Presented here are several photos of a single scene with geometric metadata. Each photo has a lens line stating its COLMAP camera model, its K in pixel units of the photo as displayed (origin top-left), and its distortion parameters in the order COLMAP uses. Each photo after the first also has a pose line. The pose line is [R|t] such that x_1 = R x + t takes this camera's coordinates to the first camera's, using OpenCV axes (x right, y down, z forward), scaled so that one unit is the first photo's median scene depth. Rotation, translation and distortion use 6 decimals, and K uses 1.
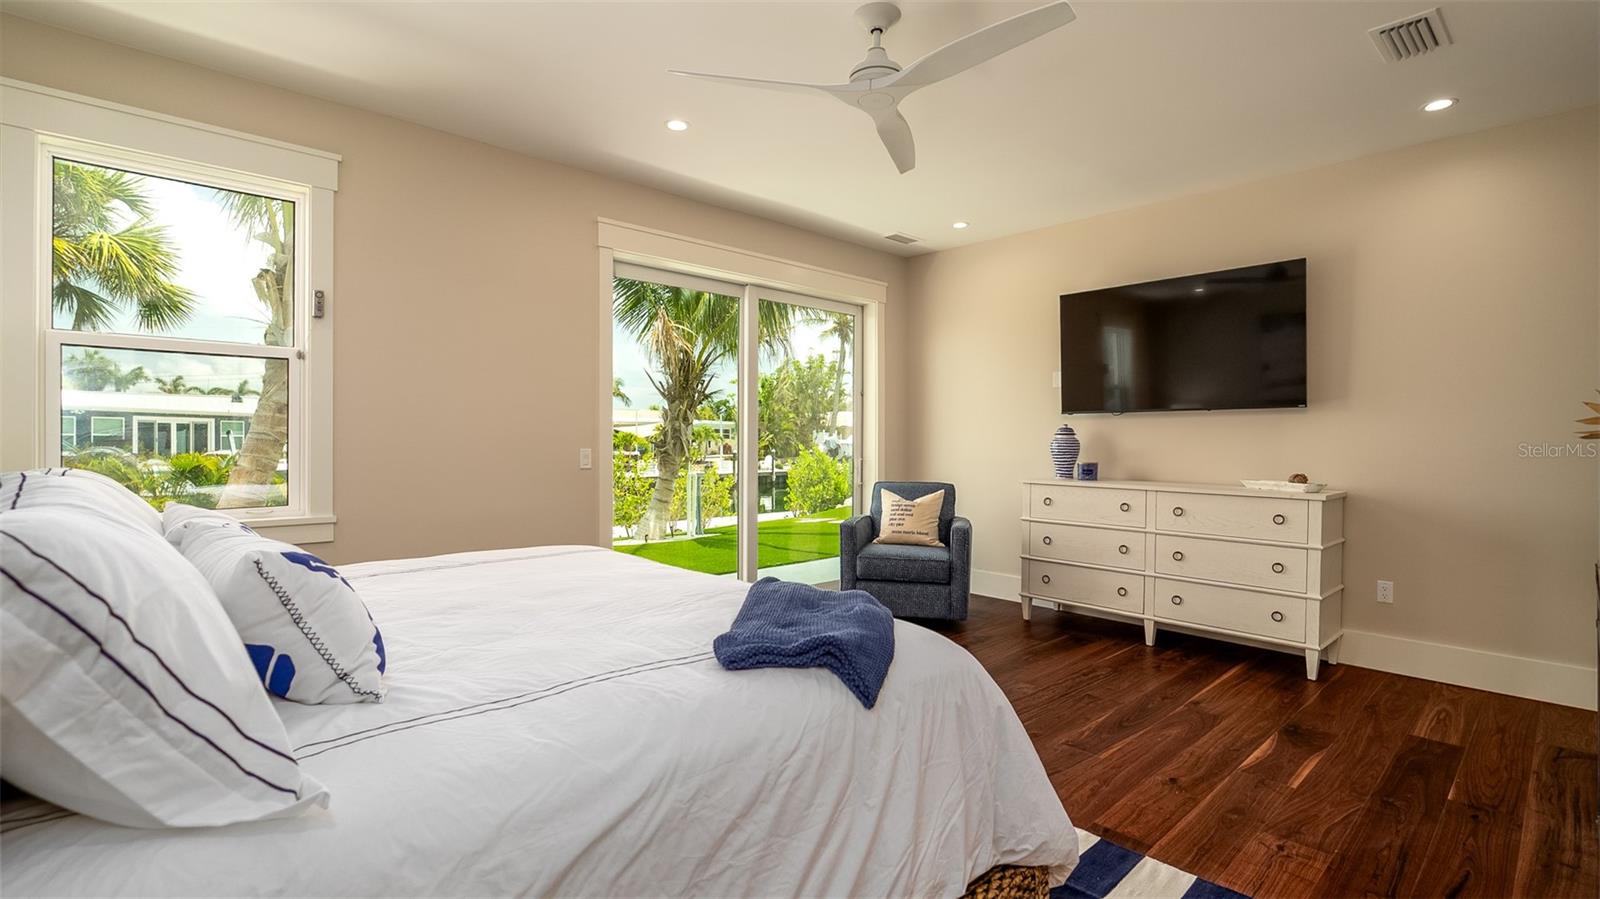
lens RADIAL K [[730.4, 0, 794.3], [0, 730.4, 454.0], [0, 0, 1]] dist [-0.004574, 0.000030]
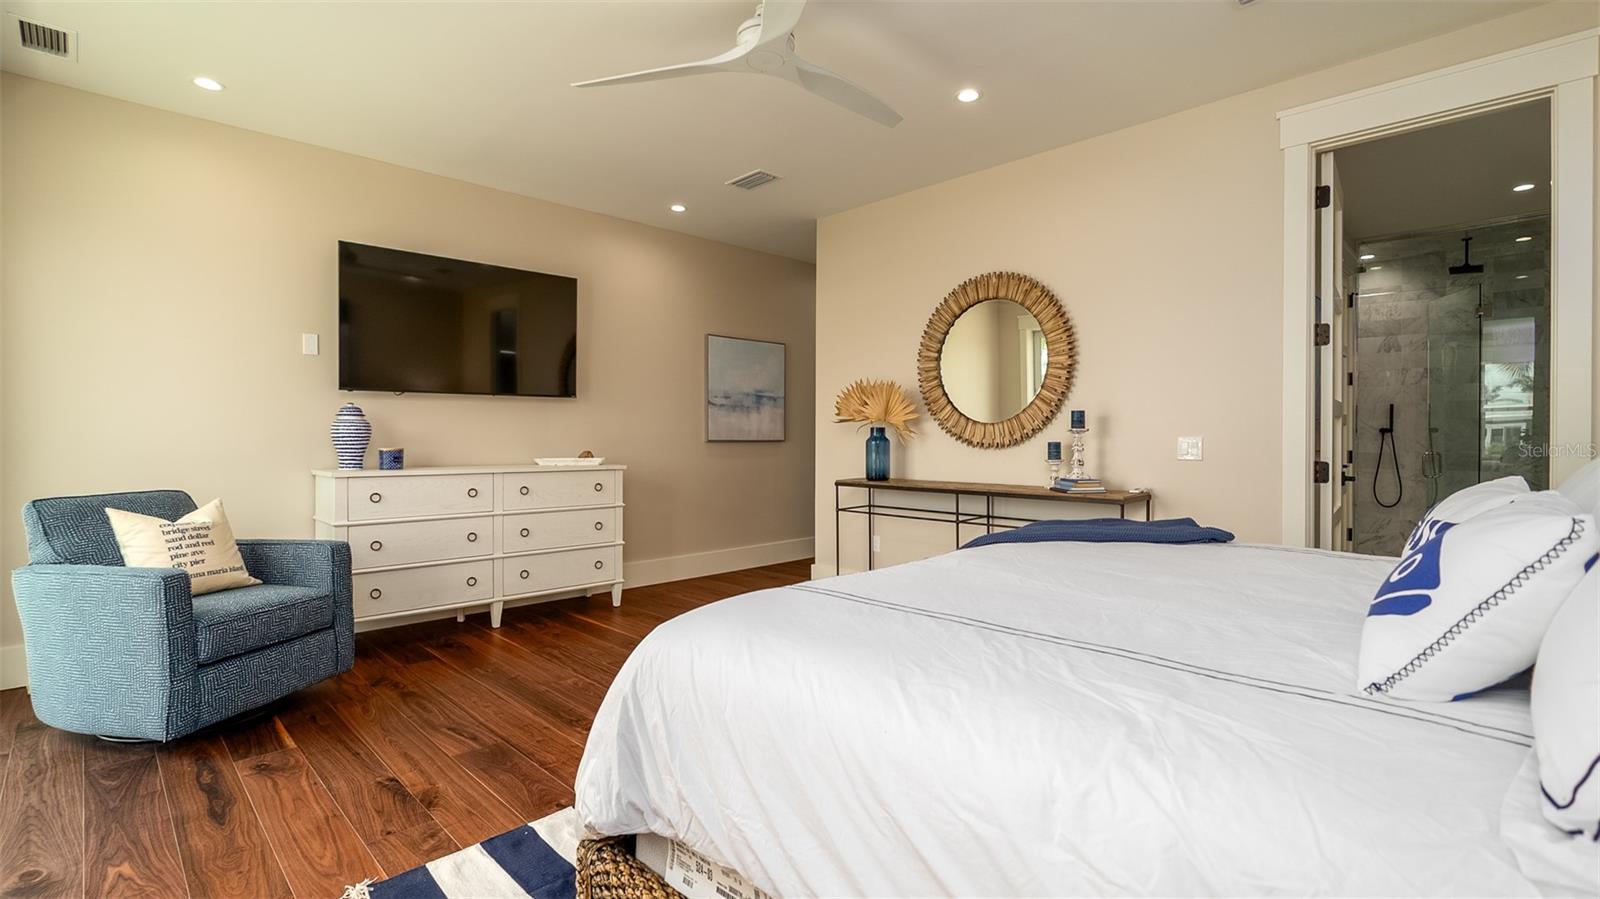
lens RADIAL K [[730.4, 0, 794.3], [0, 730.4, 454.0], [0, 0, 1]] dist [-0.004574, 0.000030]
pose [[-0.029507, -0.030109, 0.999111, -0.518783], [0.017883, 0.999370, 0.030645, 0.000128], [-0.999405, 0.018771, -0.028950, 0.609240]]
